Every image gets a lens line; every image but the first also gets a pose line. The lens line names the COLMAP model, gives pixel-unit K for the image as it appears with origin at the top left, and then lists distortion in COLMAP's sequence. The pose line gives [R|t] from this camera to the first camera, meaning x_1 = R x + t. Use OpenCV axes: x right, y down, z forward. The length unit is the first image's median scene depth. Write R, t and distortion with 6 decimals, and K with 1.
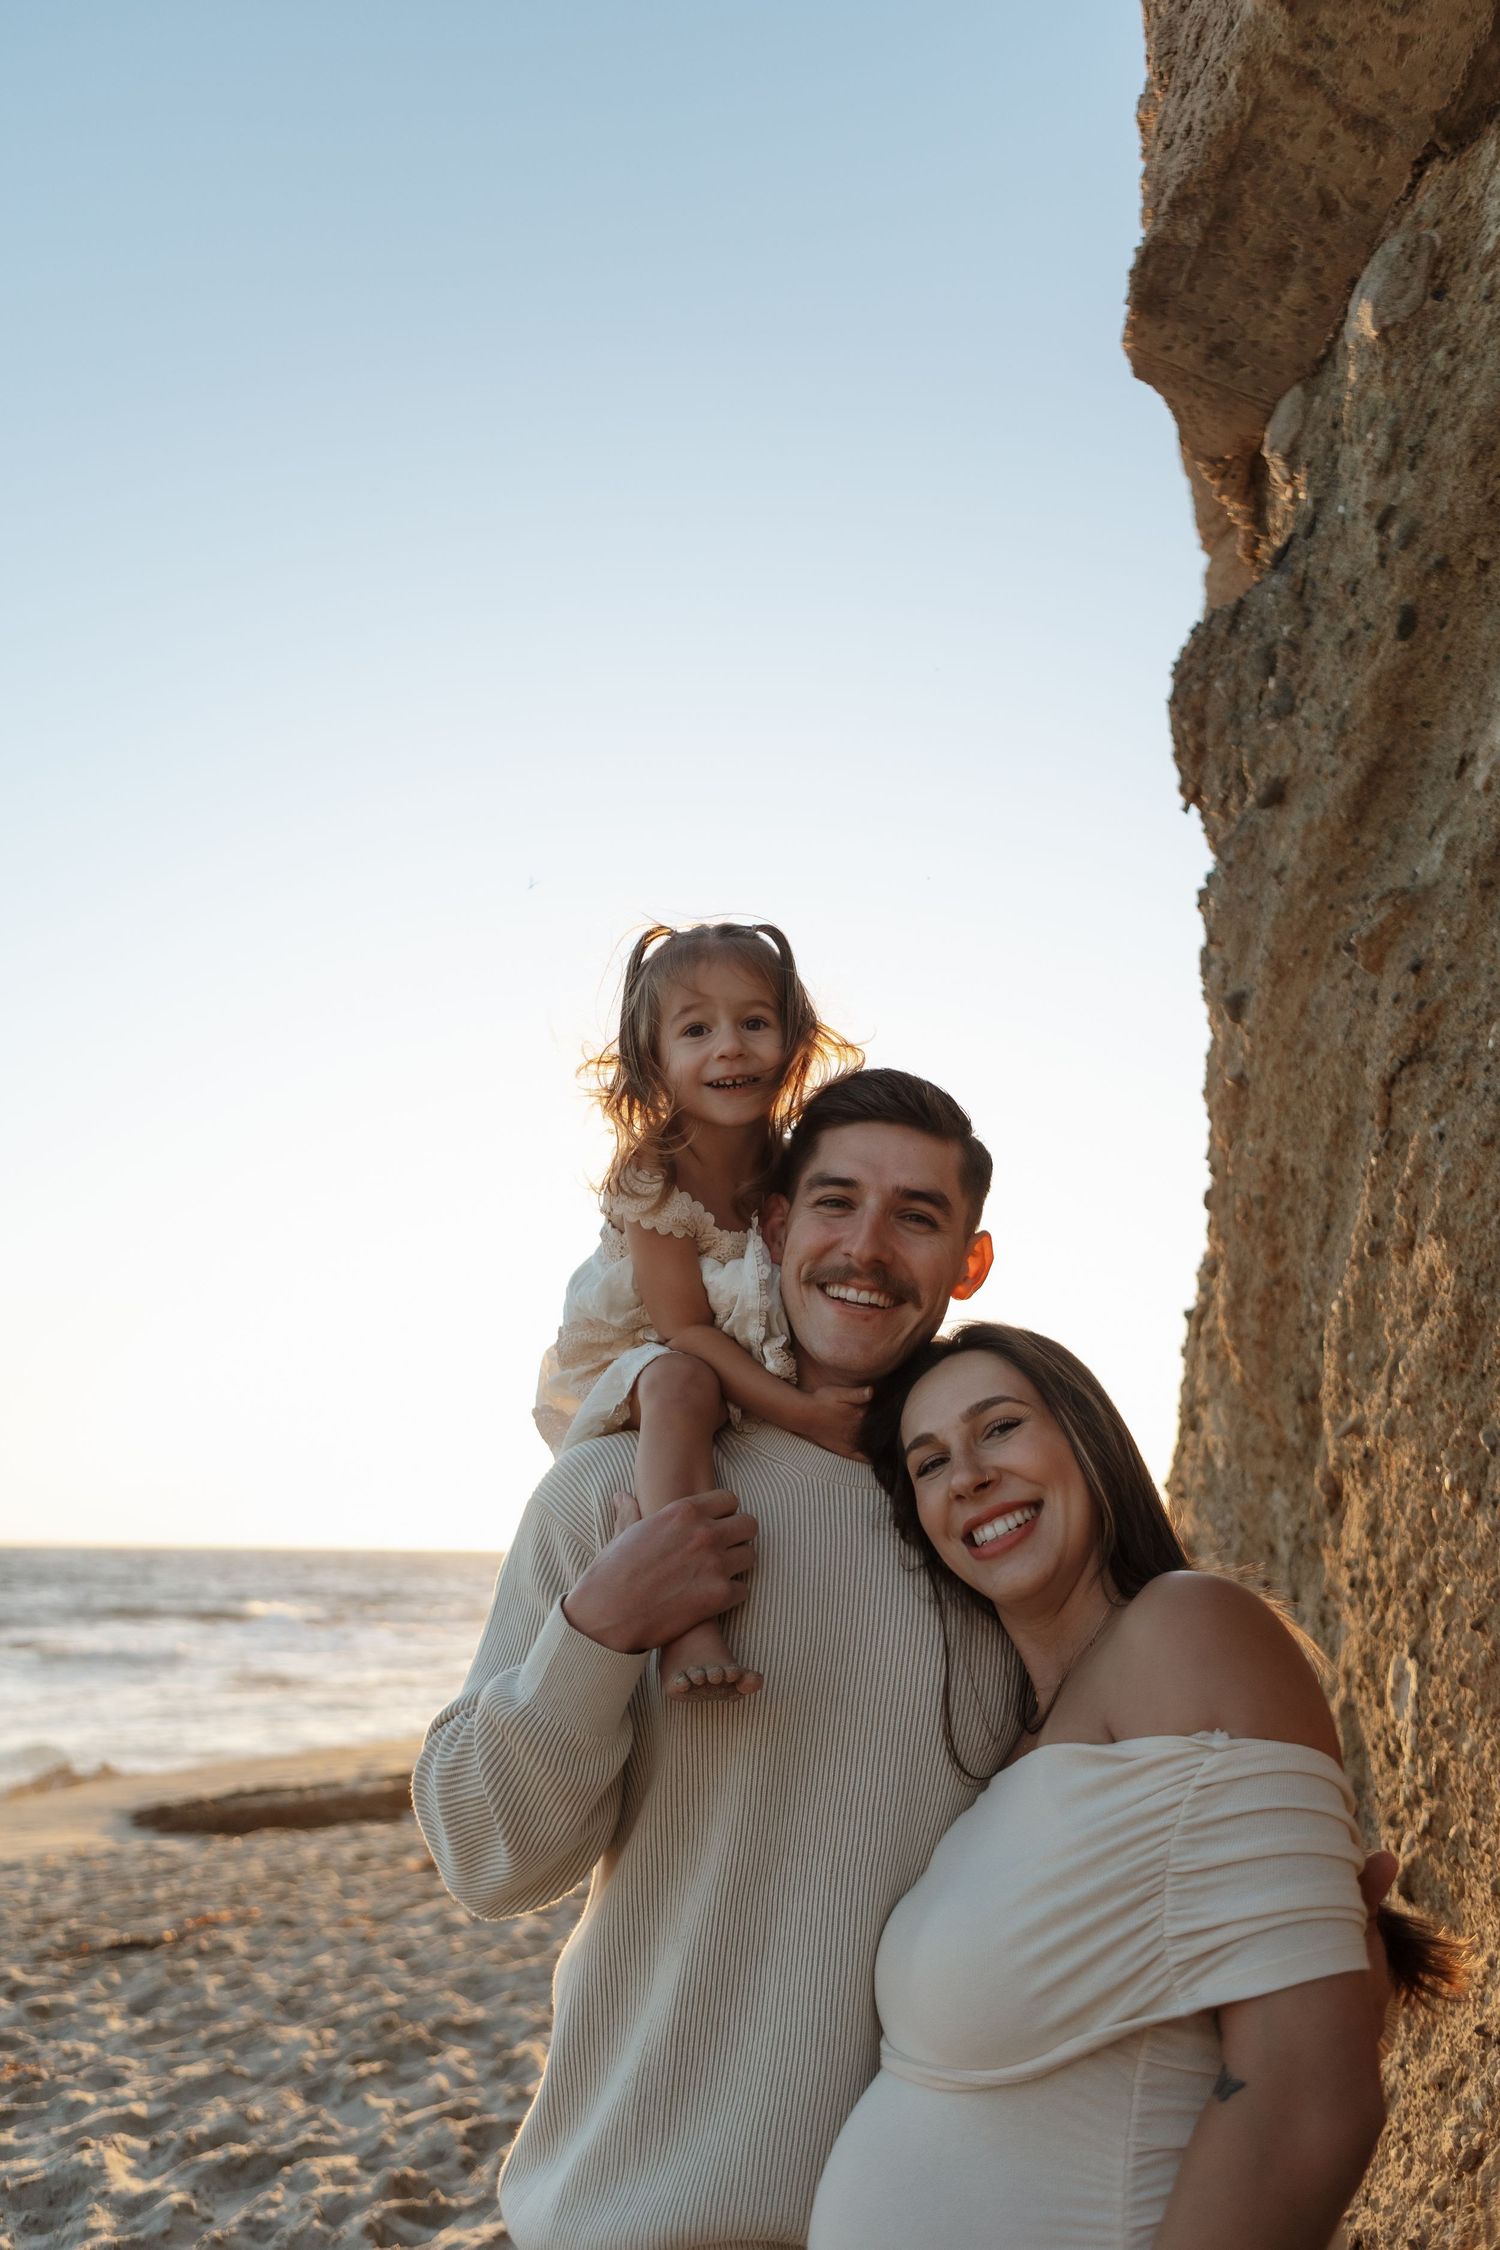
lens RADIAL K [[1817.5, 0, 684.2], [0, 1817.5, 1129.5], [0, 0, 1]] dist [0.007558, -0.011394]
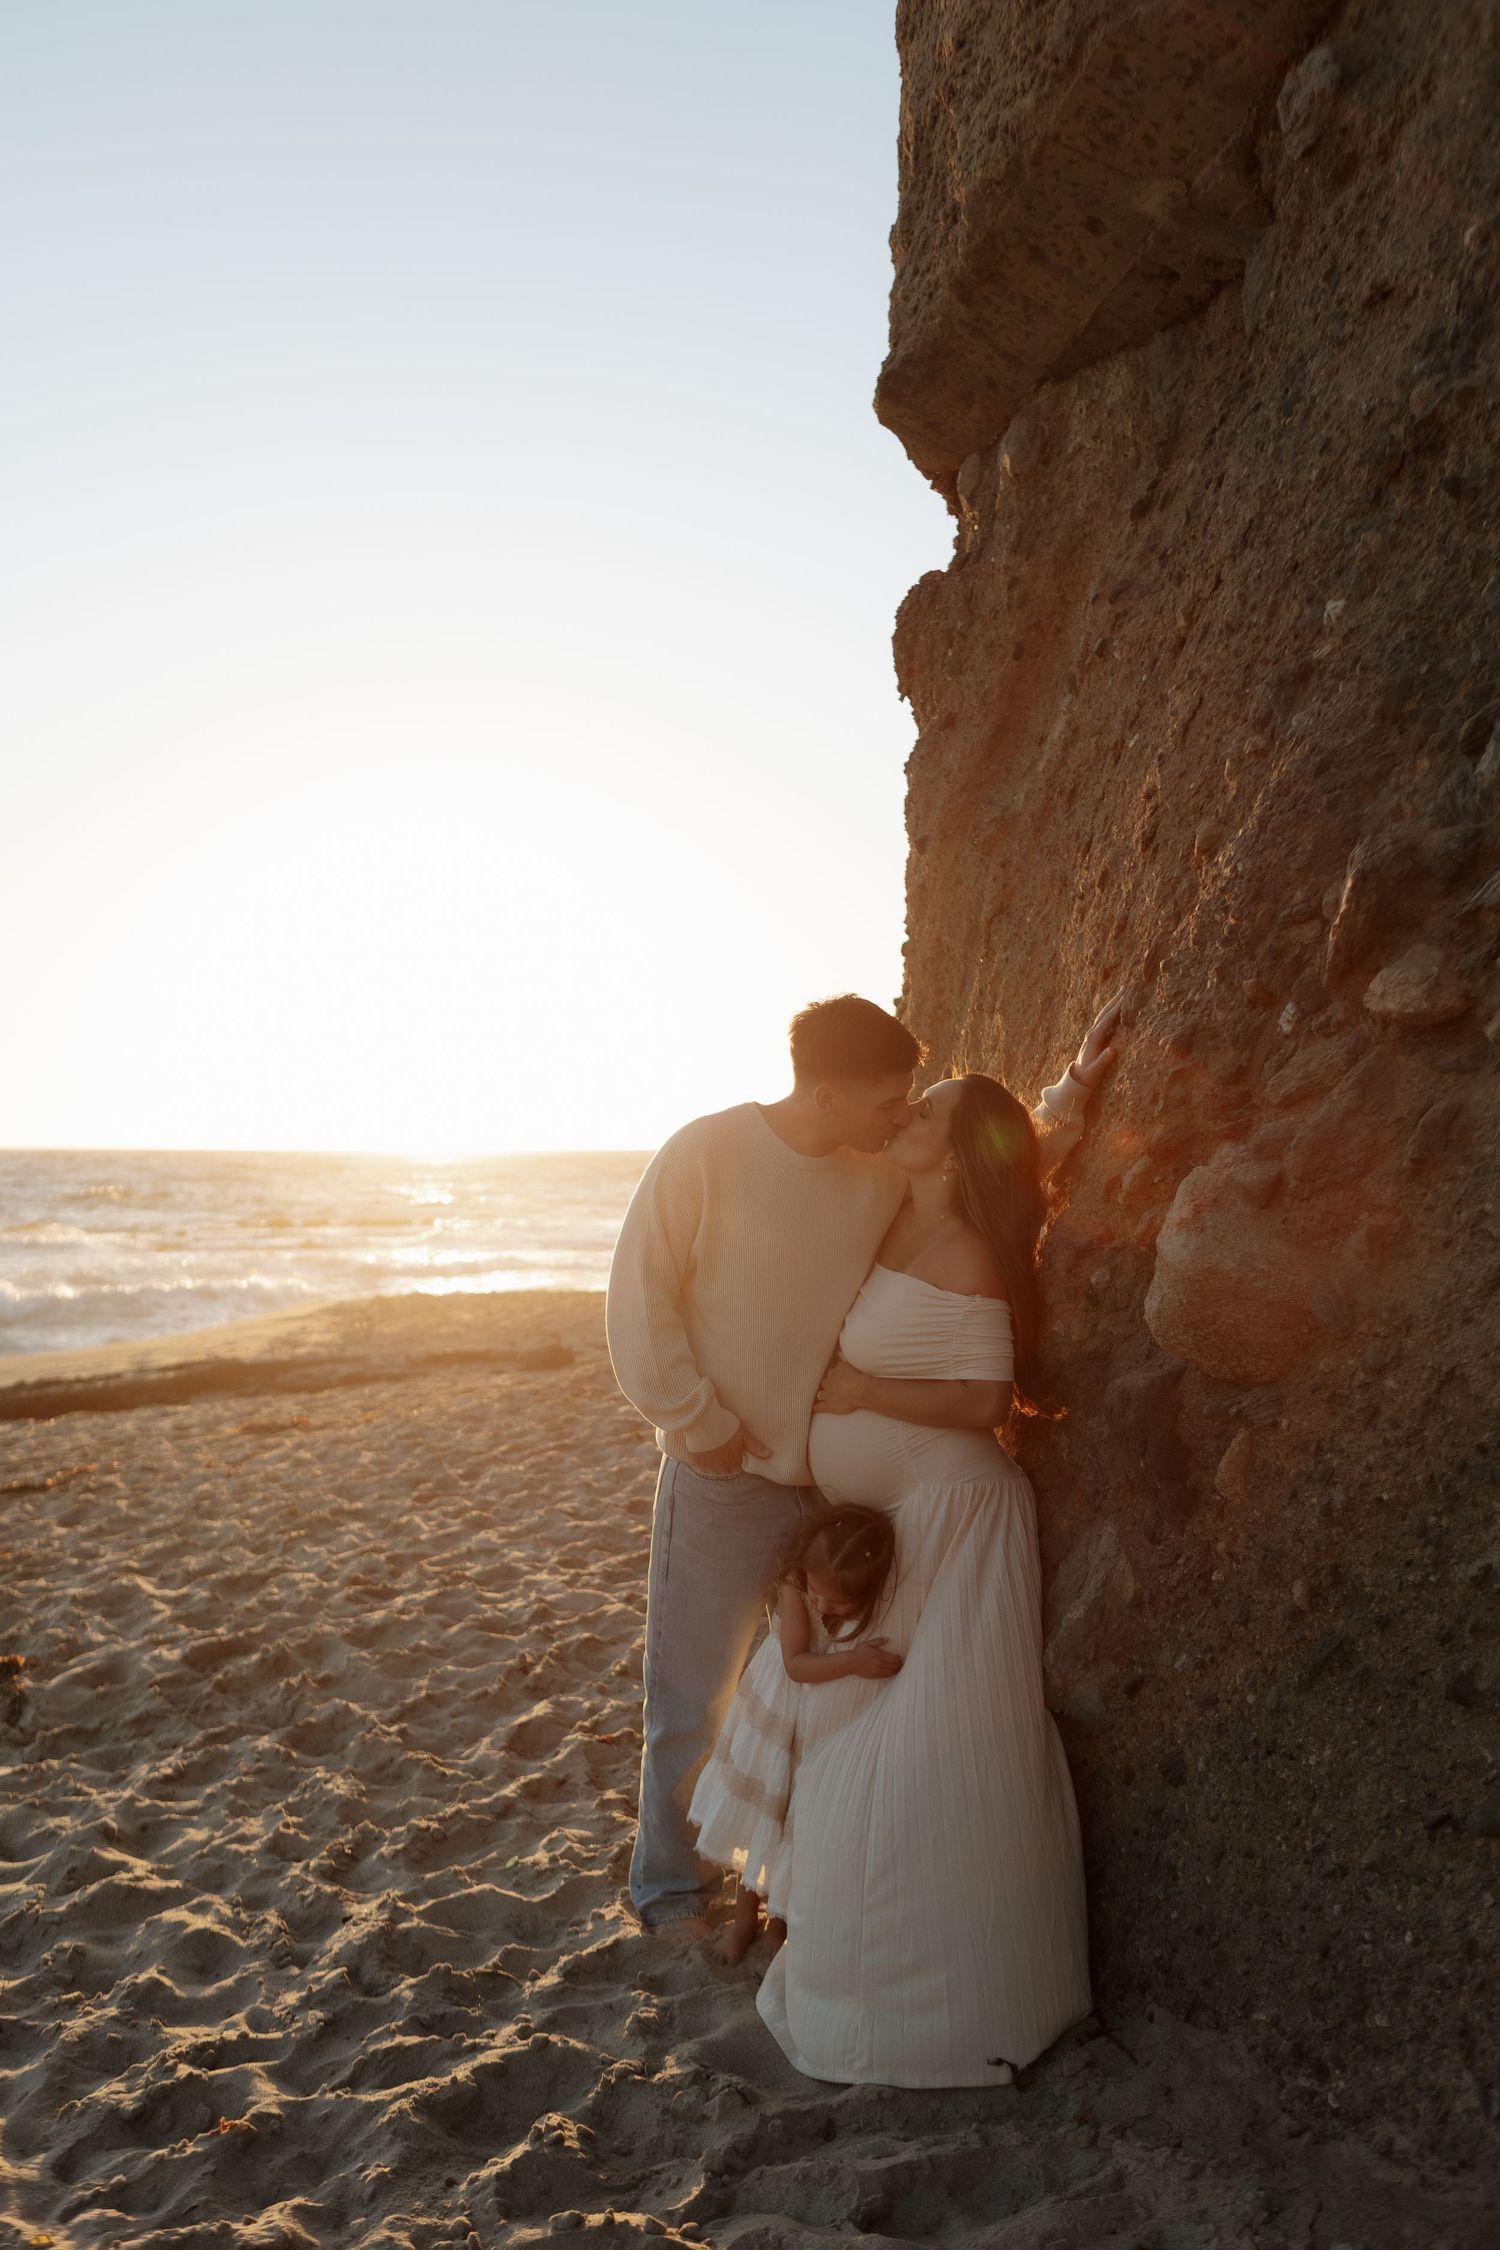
lens RADIAL K [[1929.6, 0, 750.0], [0, 1929.6, 1125.0], [0, 0, 1]] dist [-0.000362, 0.002218]
pose [[0.984962, -0.007994, 0.172583, -0.153646], [-0.028853, 0.977289, 0.209937, -0.180965], [-0.170342, -0.211760, 0.962362, -0.708494]]
